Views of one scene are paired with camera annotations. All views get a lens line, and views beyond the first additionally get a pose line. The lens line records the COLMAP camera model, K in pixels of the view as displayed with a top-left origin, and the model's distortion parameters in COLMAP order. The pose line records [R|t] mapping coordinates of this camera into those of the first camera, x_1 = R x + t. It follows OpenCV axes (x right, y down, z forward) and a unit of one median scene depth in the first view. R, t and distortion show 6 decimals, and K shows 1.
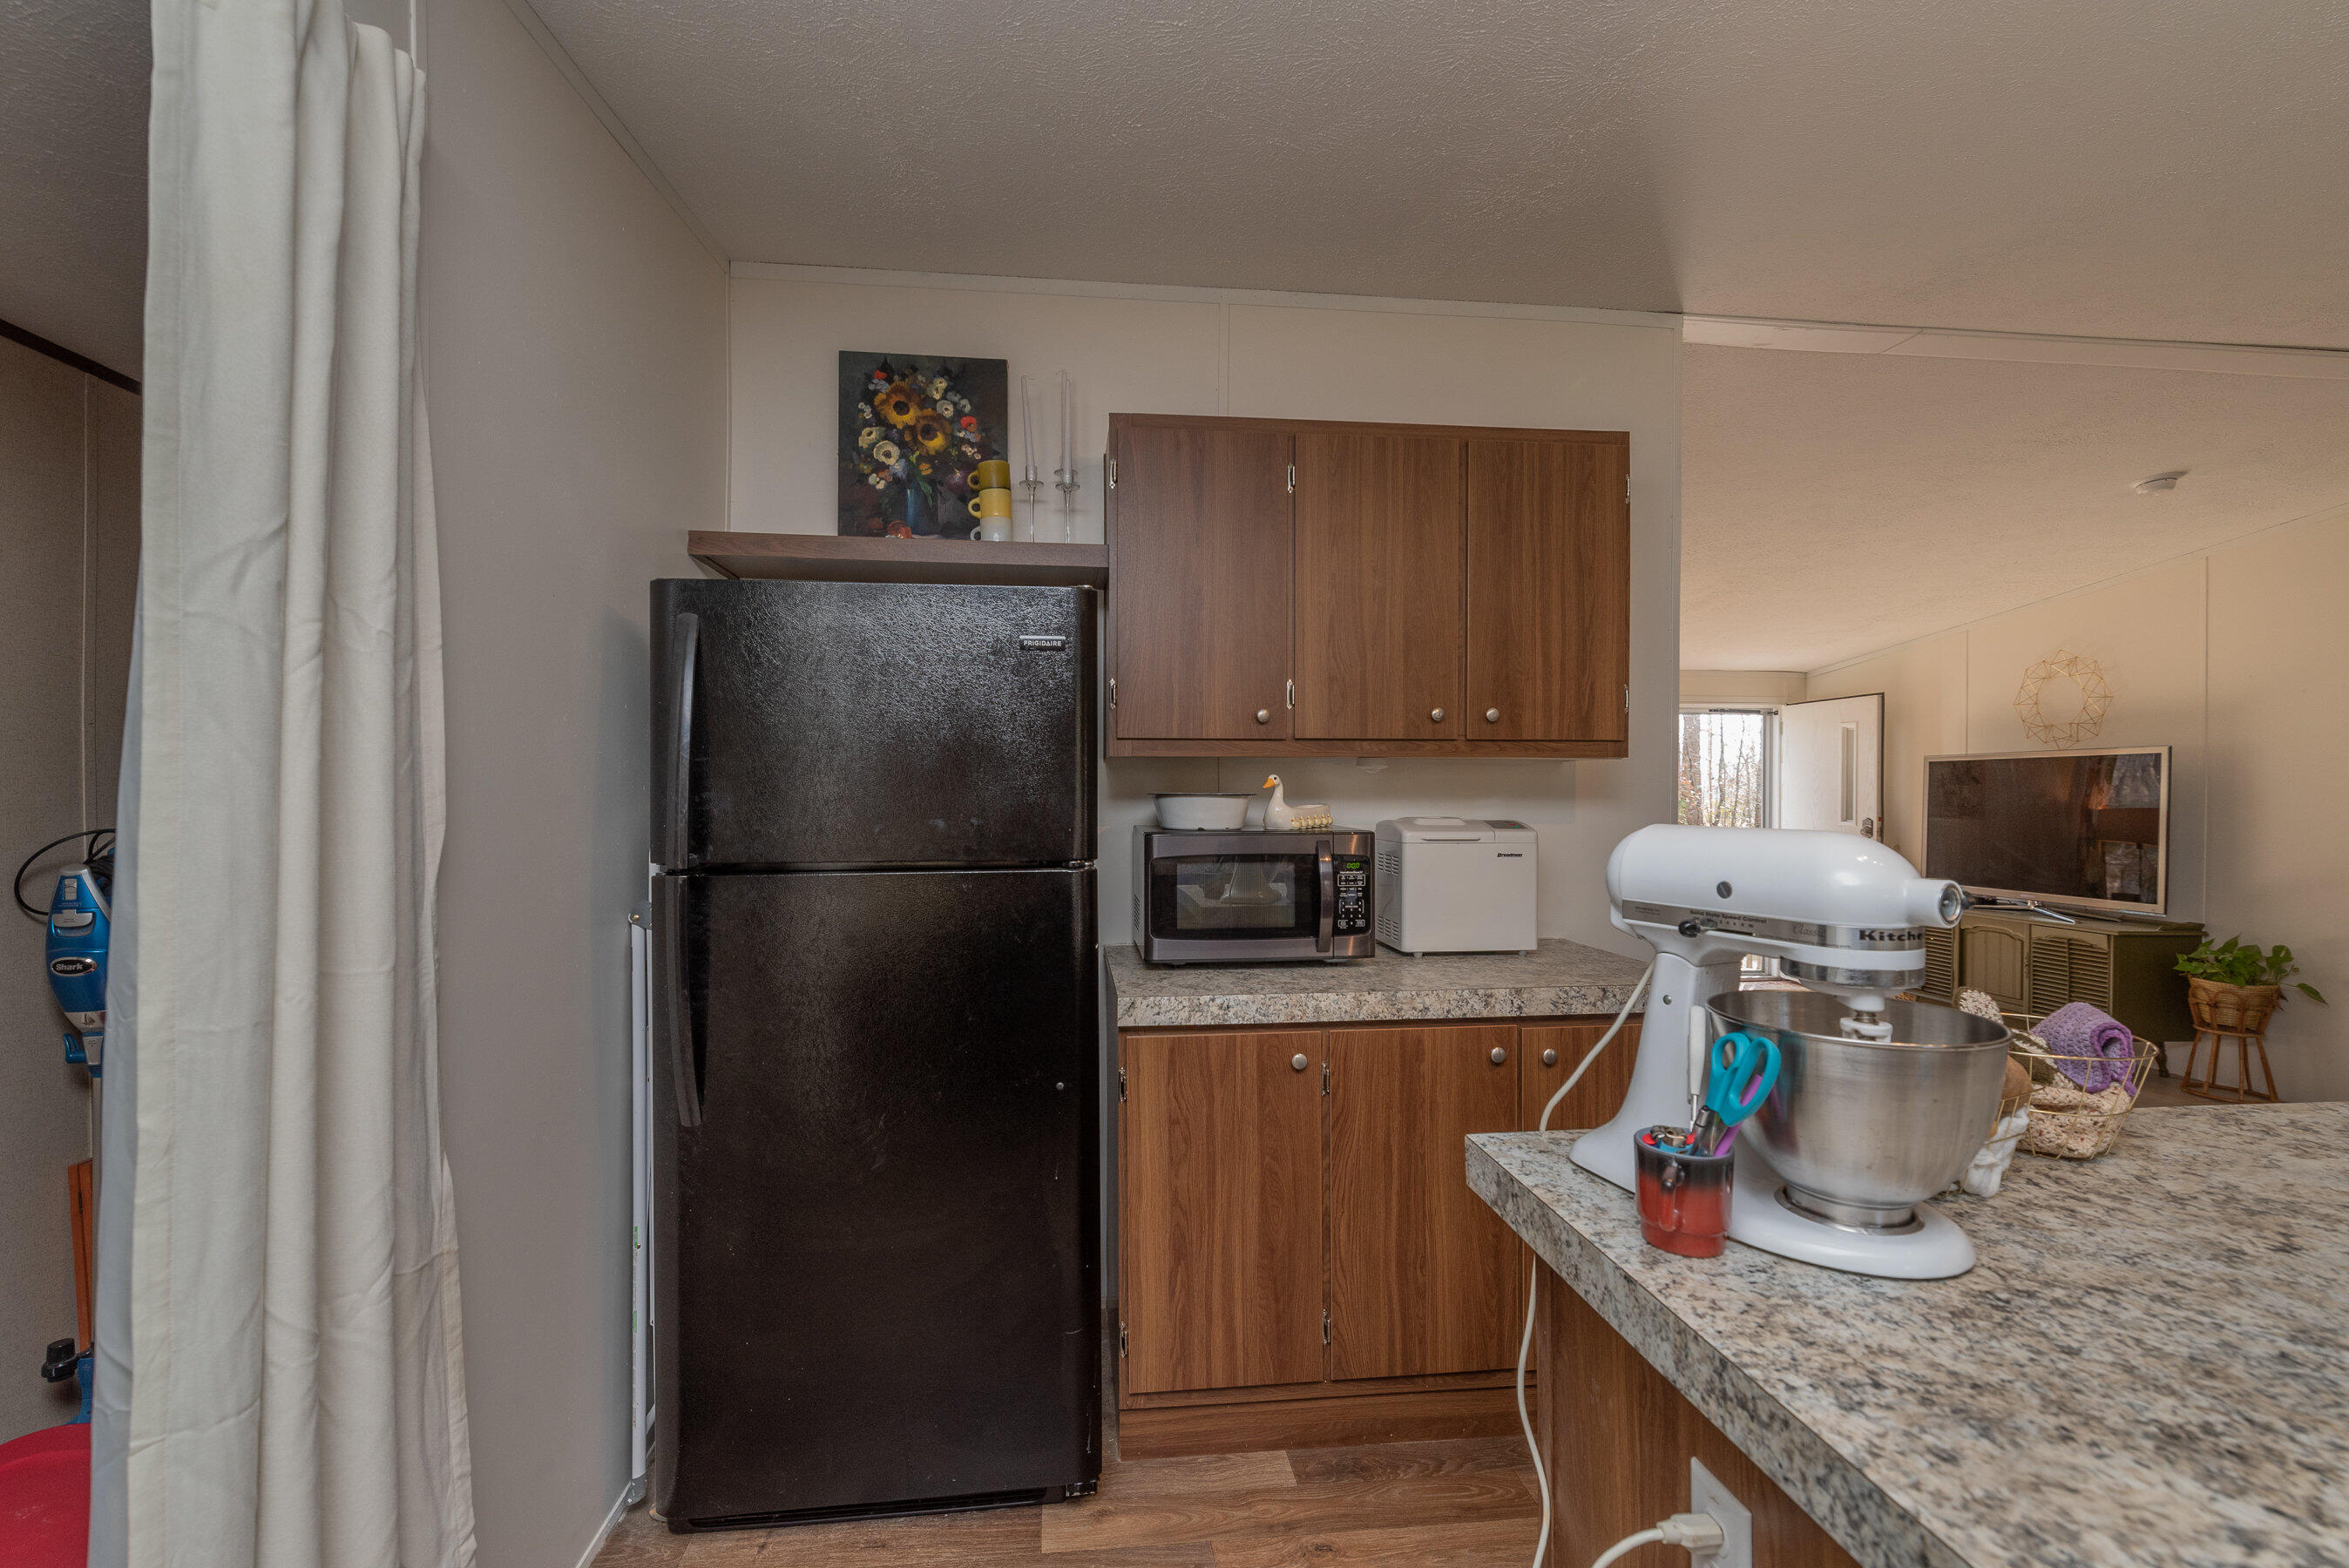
lens RADIAL K [[1024.8, 0, 1159.9], [0, 1024.8, 802.5], [0, 0, 1]] dist [0.000936, 0.000708]
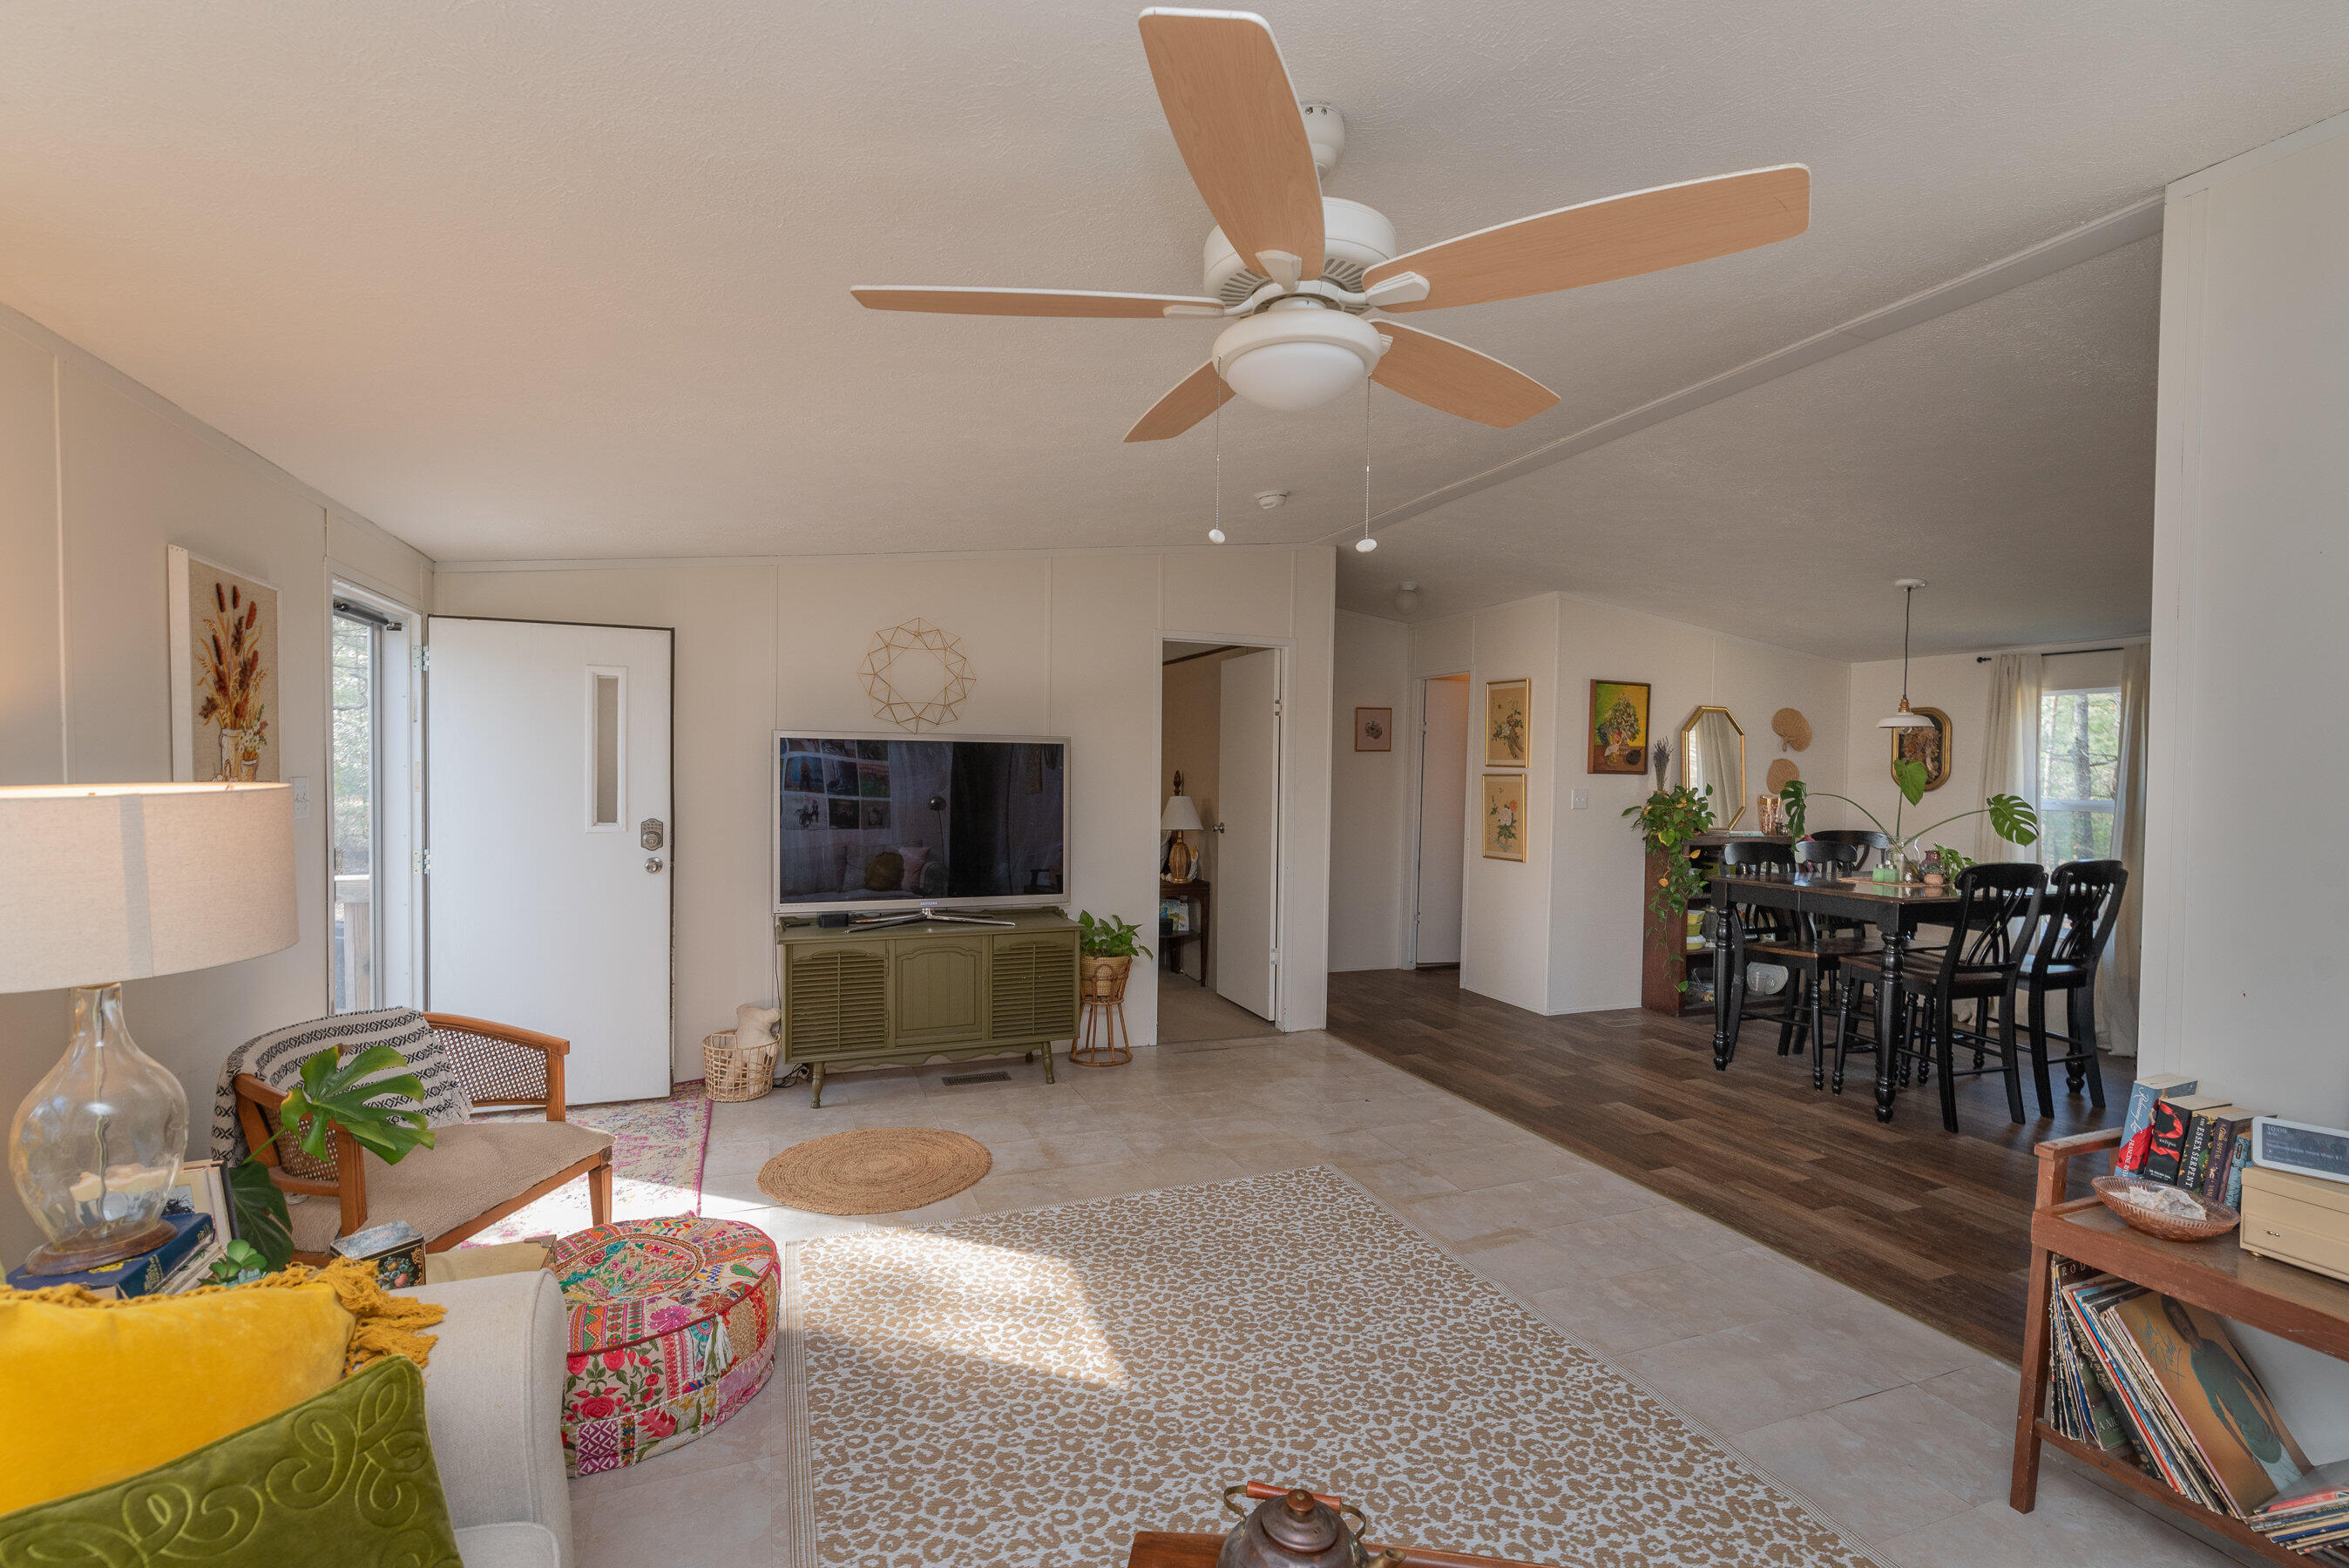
lens RADIAL K [[1024.8, 0, 1159.9], [0, 1024.8, 802.5], [0, 0, 1]] dist [0.000936, 0.000708]
pose [[-0.276391, -0.035004, 0.960408, -0.031432], [-0.009044, 0.999387, 0.033822, -0.028357], [-0.961003, 0.000662, -0.276538, 1.245967]]
